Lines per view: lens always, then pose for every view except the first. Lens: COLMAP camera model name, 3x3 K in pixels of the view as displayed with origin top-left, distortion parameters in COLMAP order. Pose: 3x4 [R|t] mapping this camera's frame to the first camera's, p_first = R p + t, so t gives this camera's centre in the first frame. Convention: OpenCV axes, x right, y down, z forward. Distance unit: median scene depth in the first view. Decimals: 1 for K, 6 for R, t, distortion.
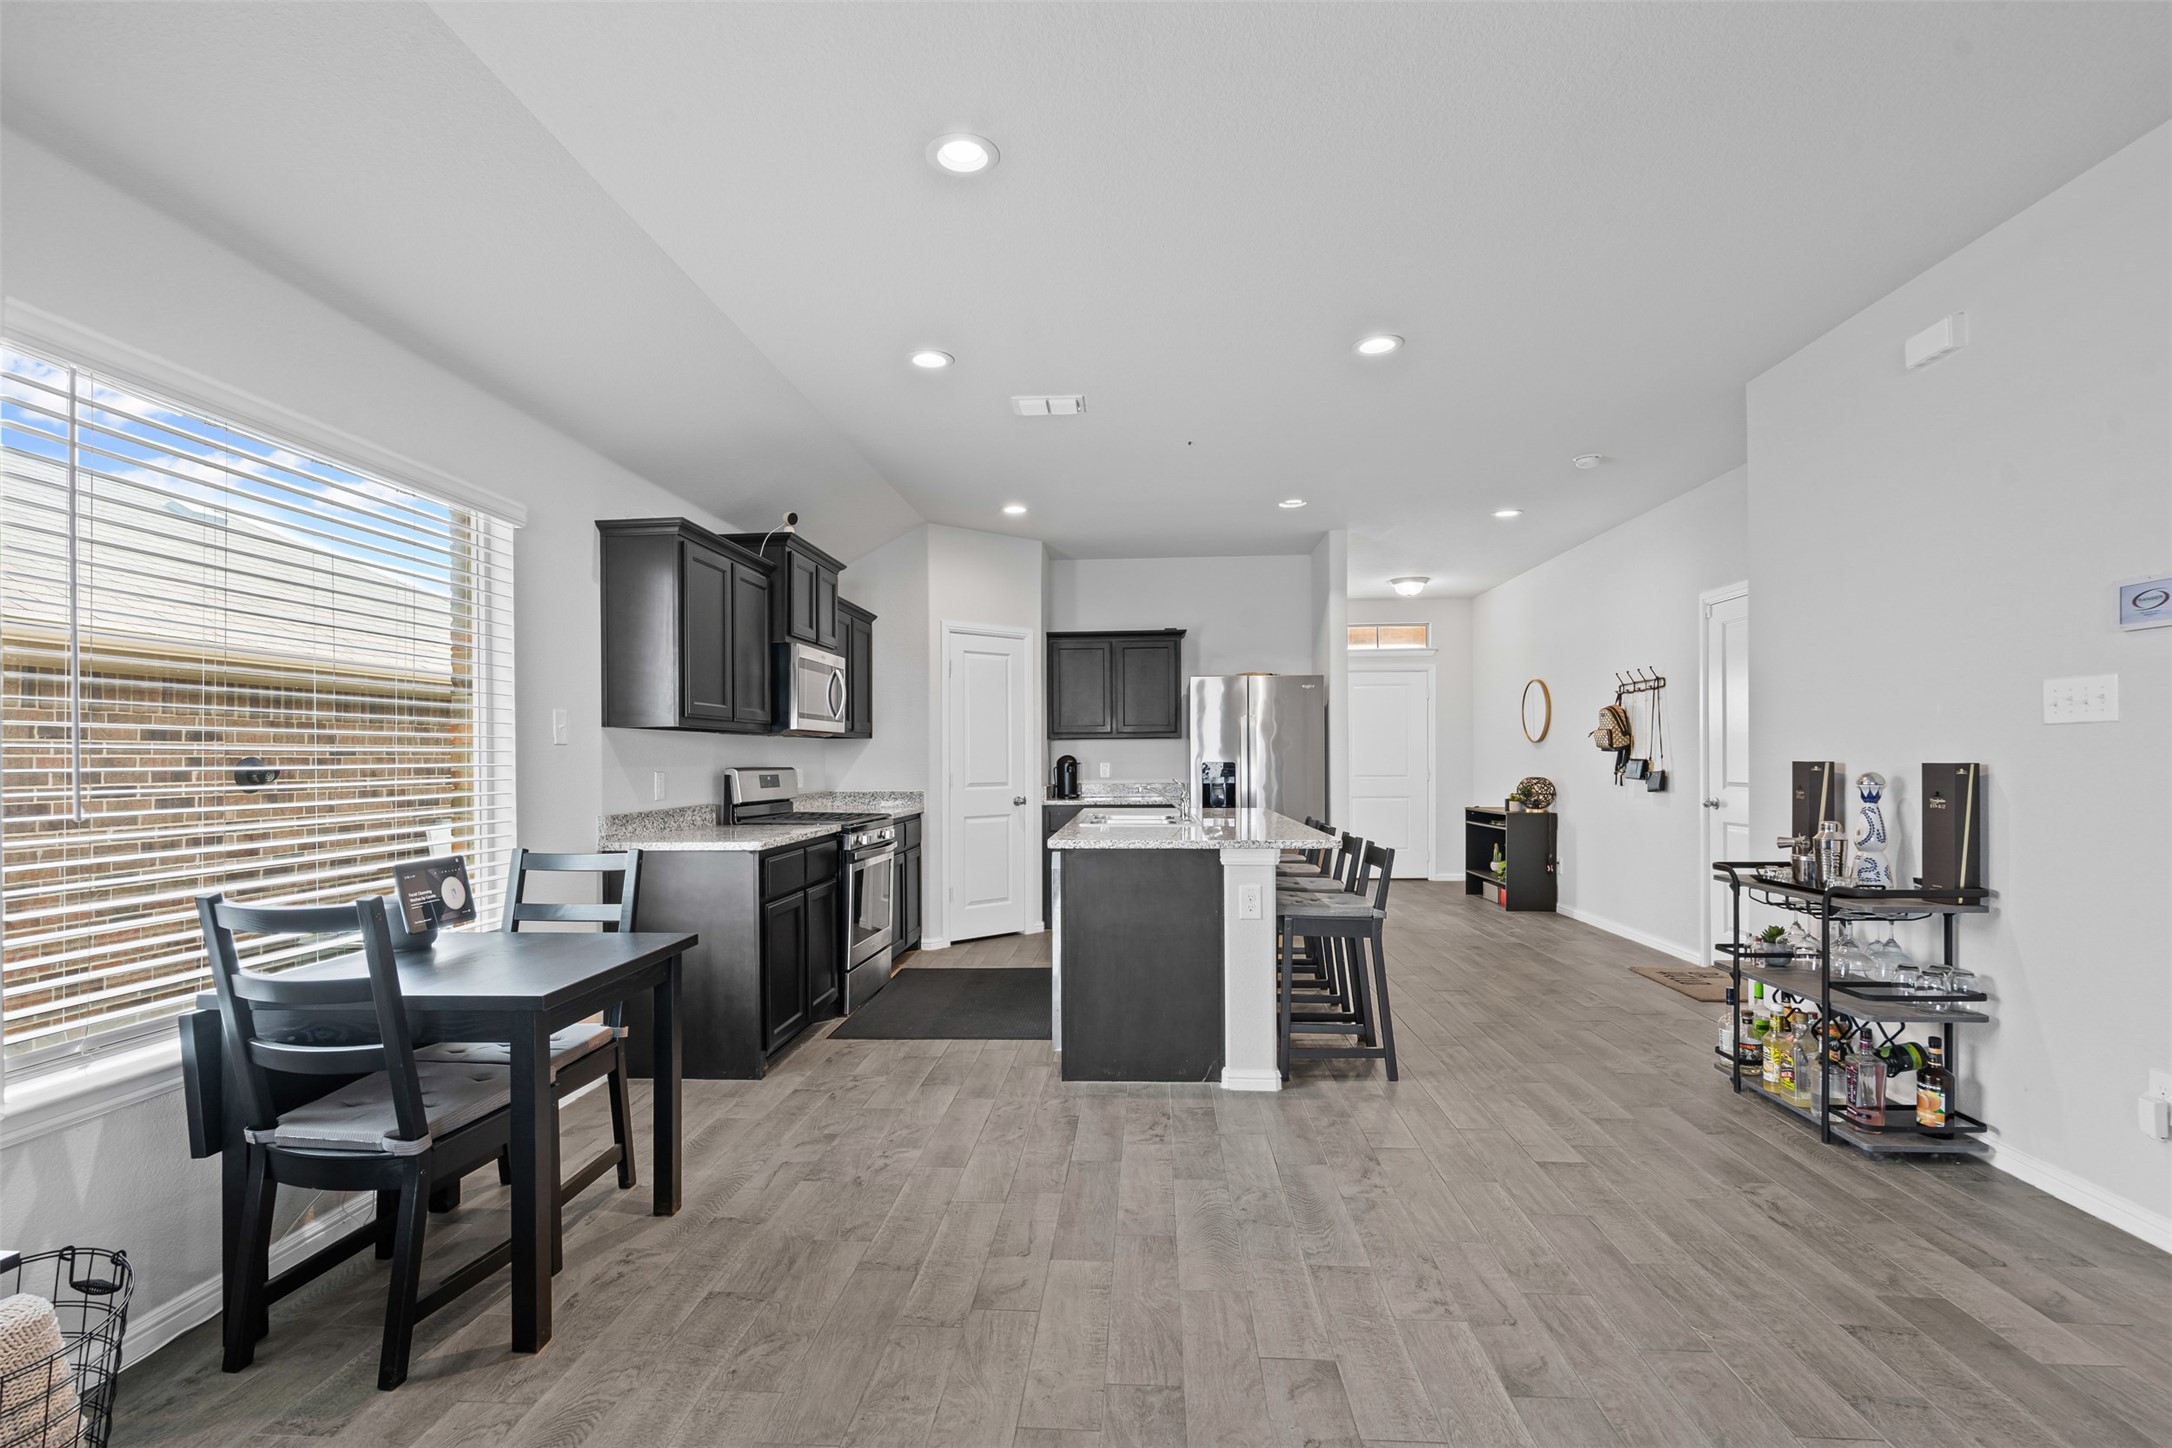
lens RADIAL K [[999.3, 0, 1079.5], [0, 999.3, 754.9], [0, 0, 1]] dist [-0.000257, -0.000236]
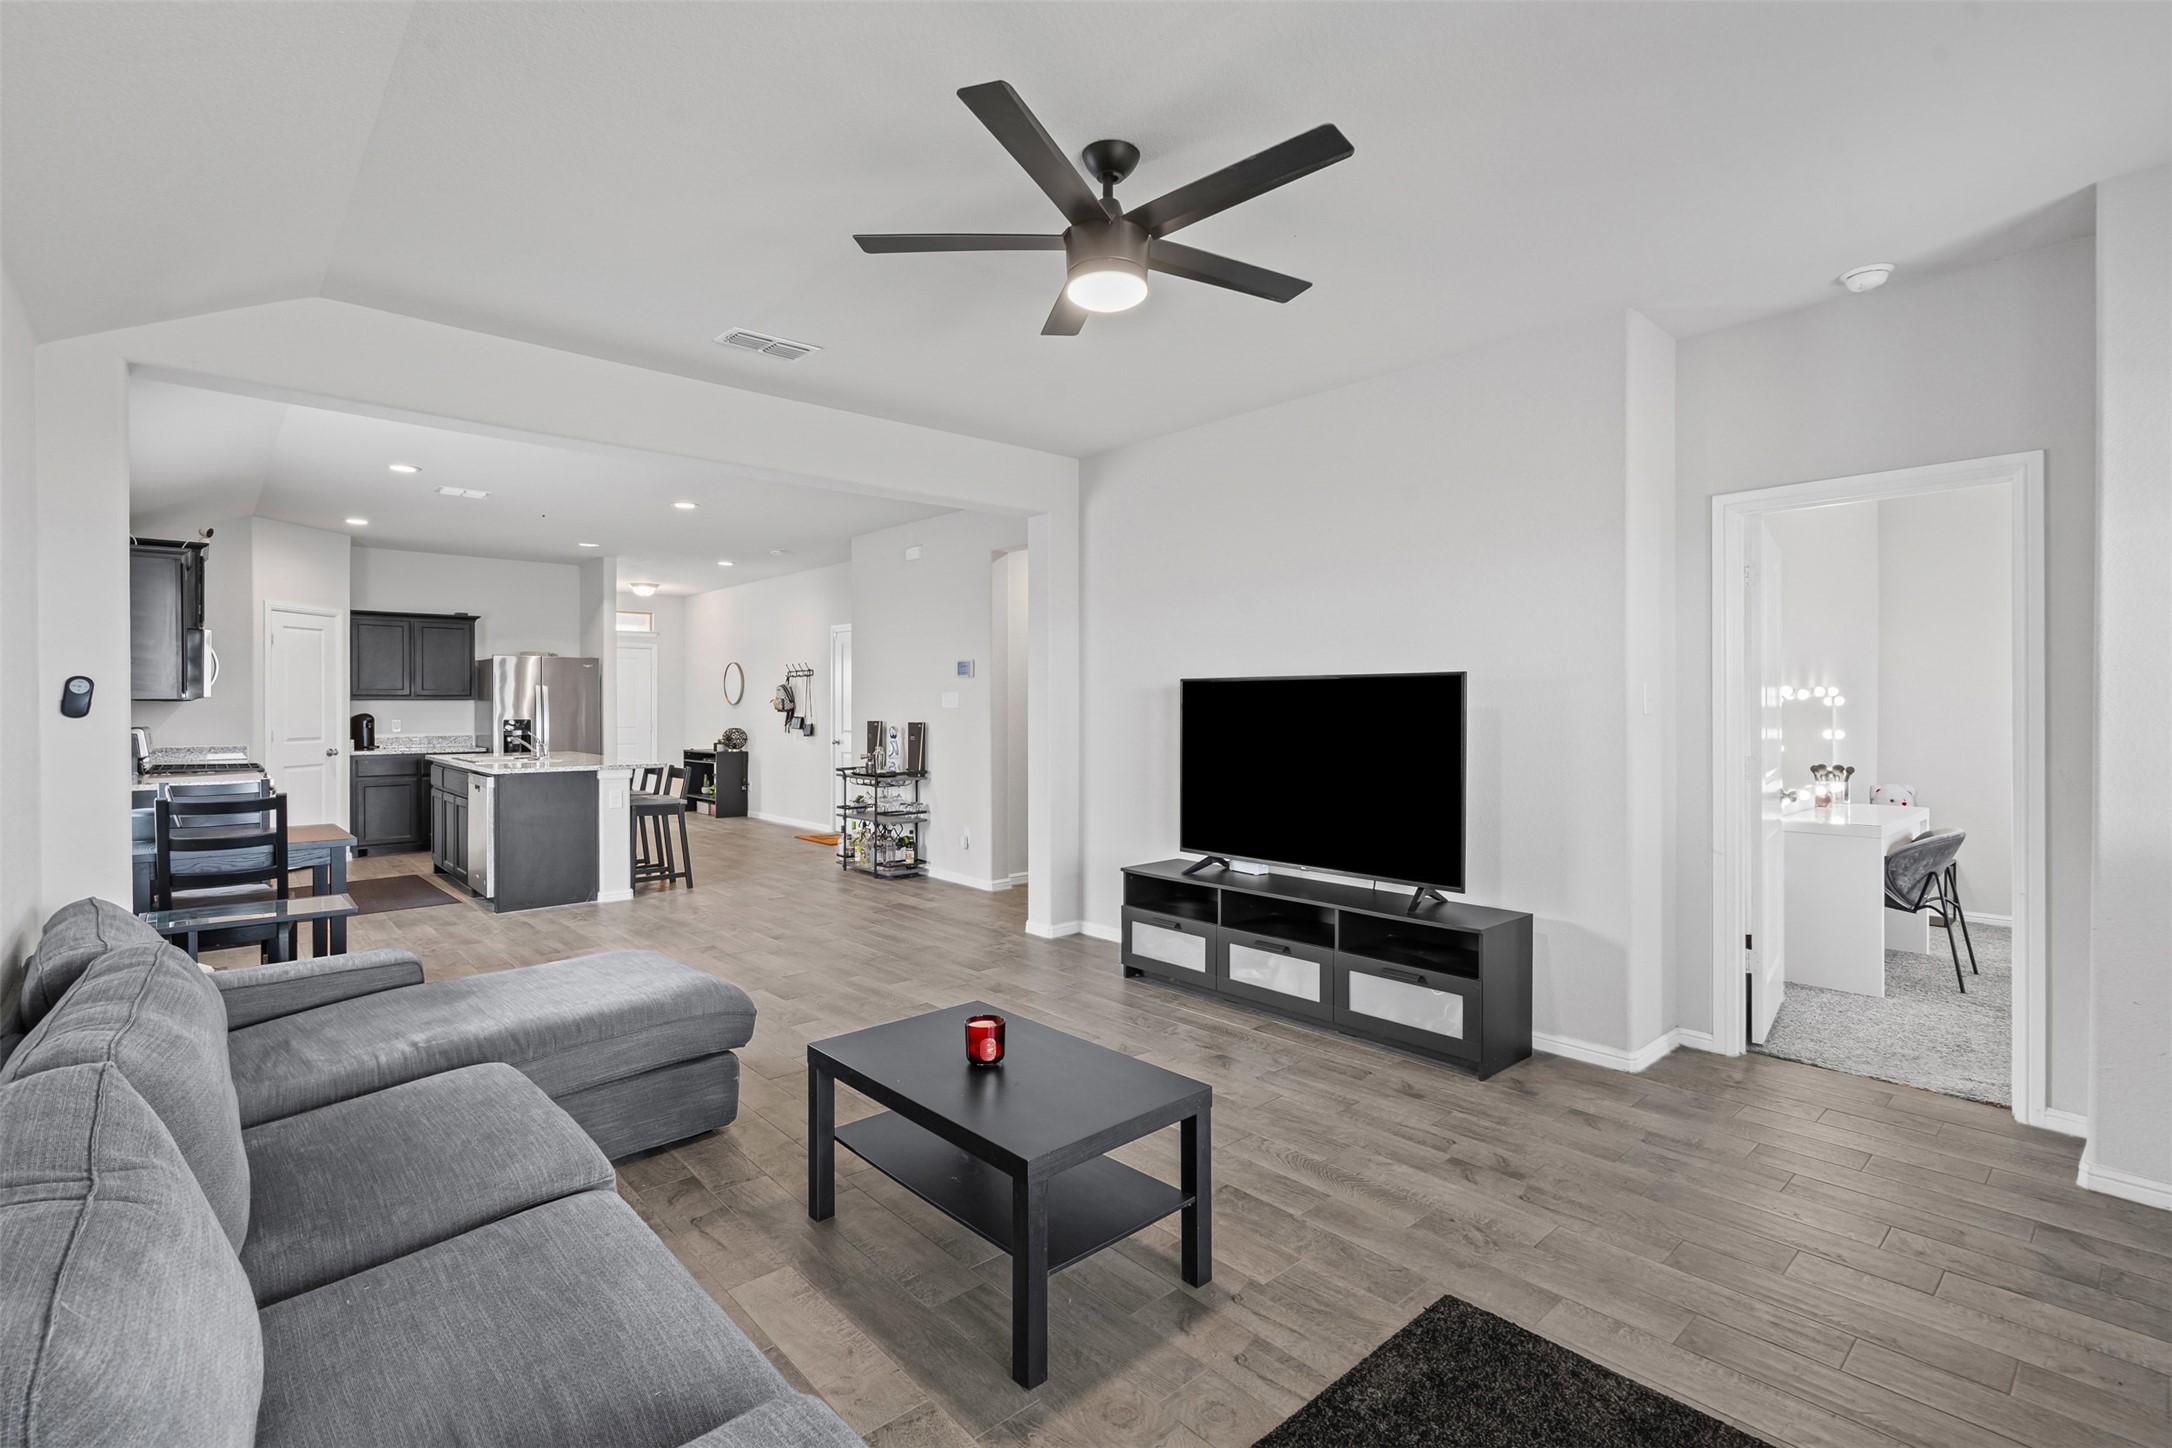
lens RADIAL K [[992.5, 0, 1083.2], [0, 992.5, 707.9], [0, 0, 1]] dist [-0.002401, -0.000357]
pose [[0.692174, 0.004464, 0.721716, -0.412160], [-0.007314, 0.999973, 0.000830, -0.020732], [-0.721693, -0.005854, 0.692188, -0.658199]]
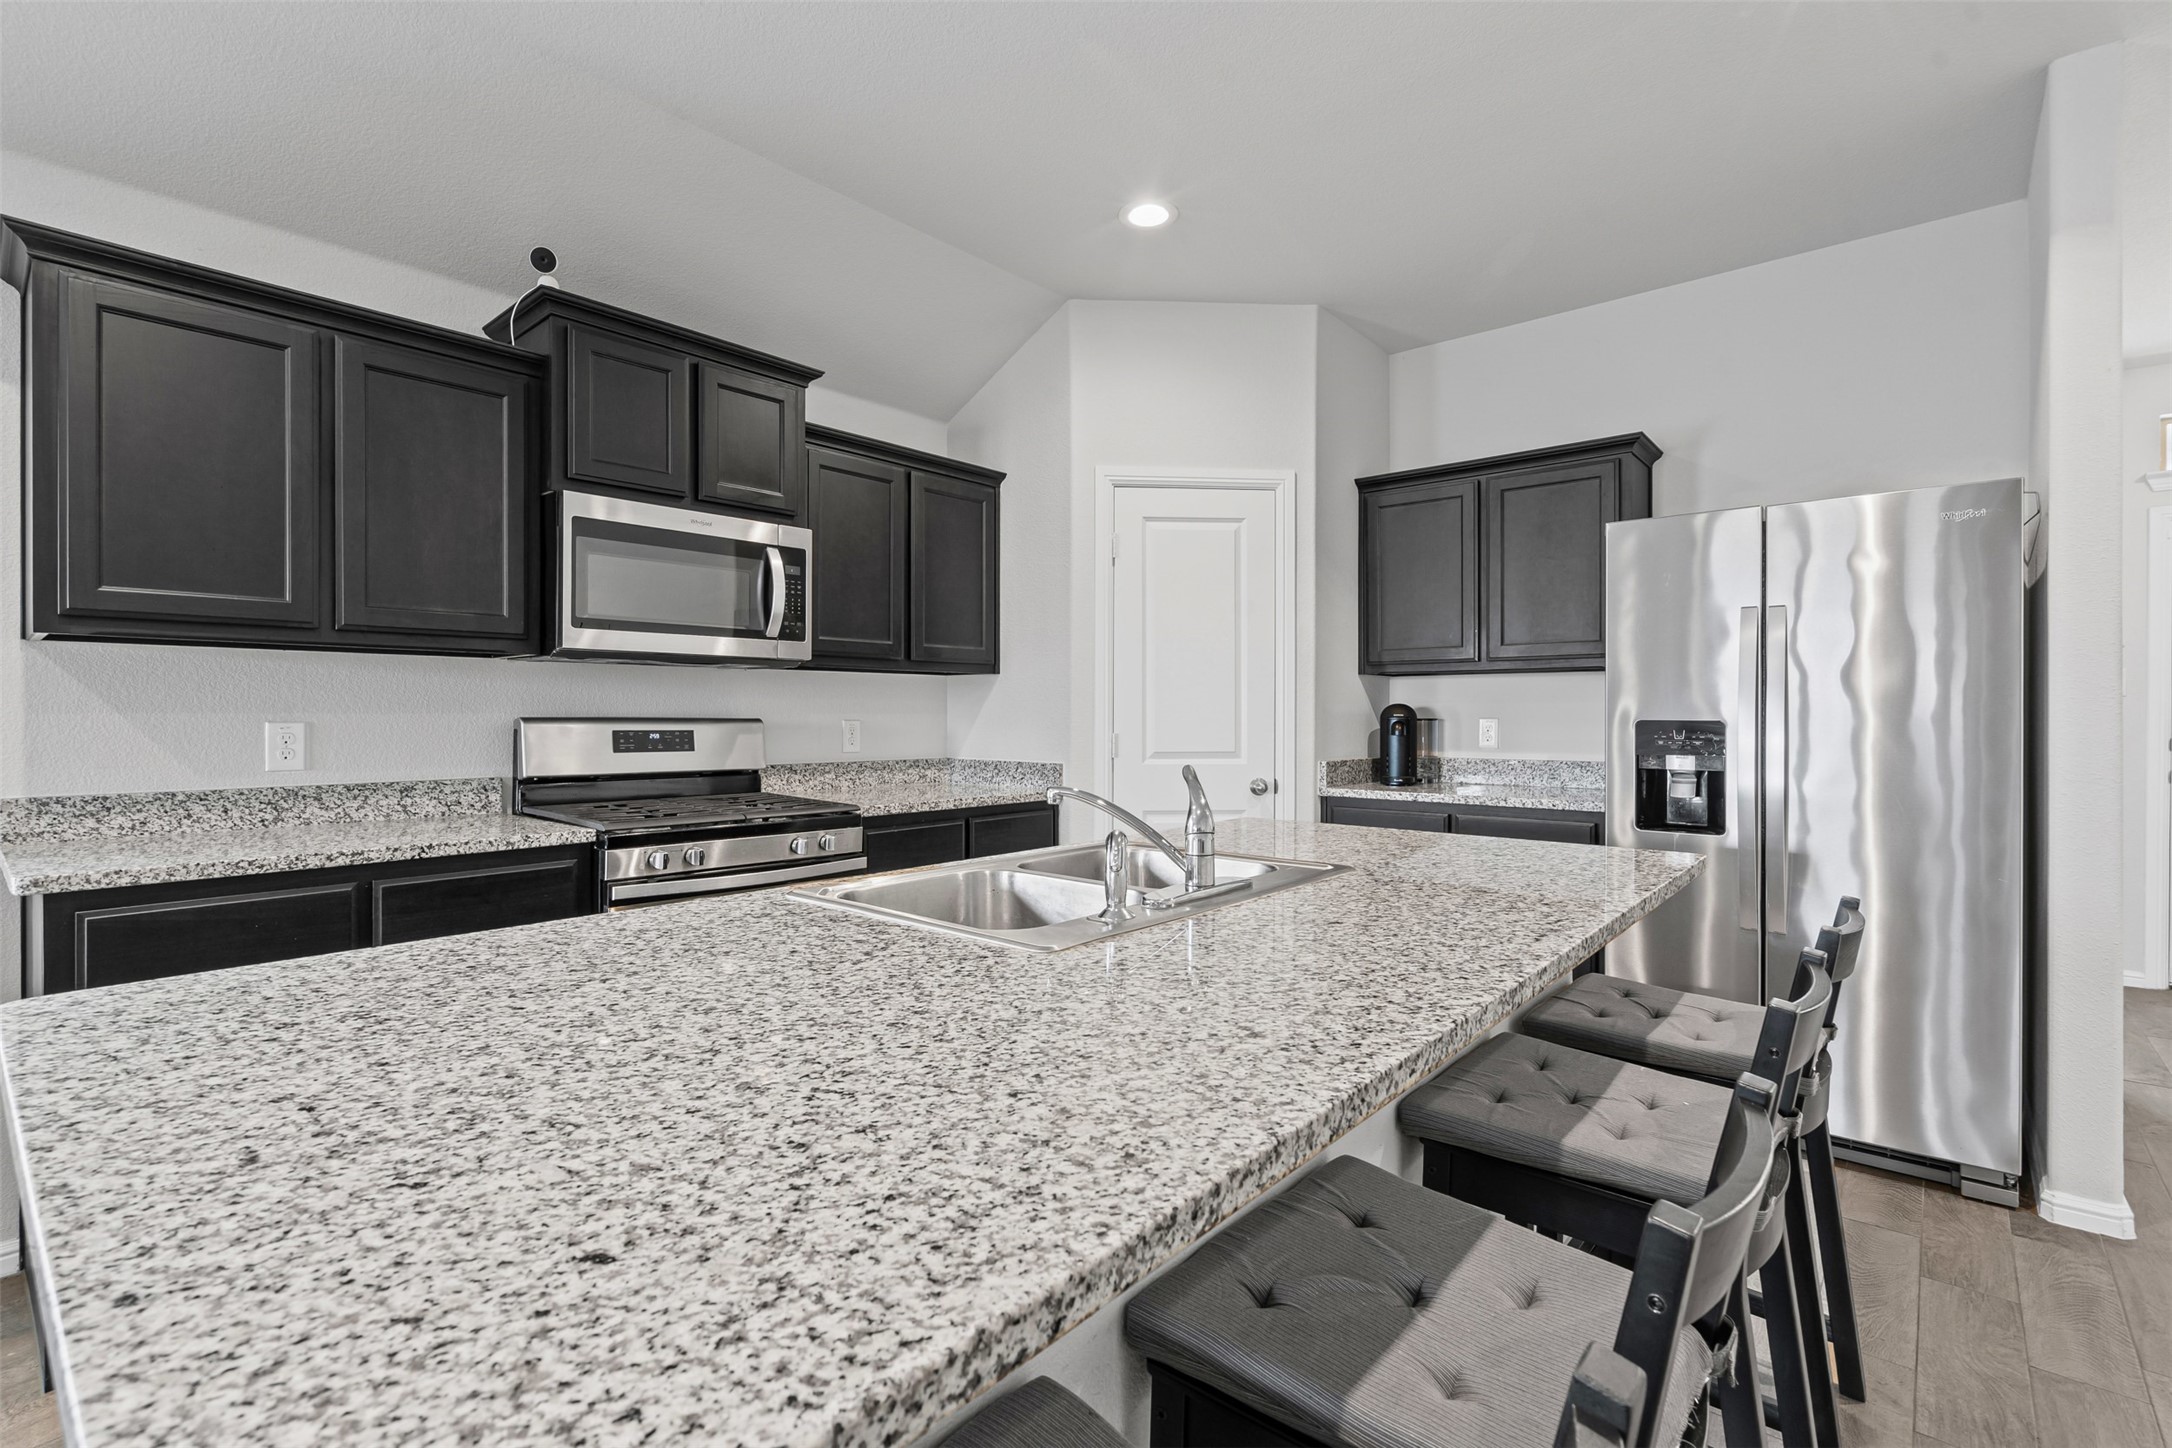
lens RADIAL K [[982.6, 0, 1078.7], [0, 982.6, 716.2], [0, 0, 1]] dist [-0.001078, -0.000041]
pose [[0.797185, 0.009741, -0.603657, 0.260742], [-0.005208, 0.999944, 0.009258, 0.004551], [0.603713, -0.004237, 0.797191, 0.721056]]
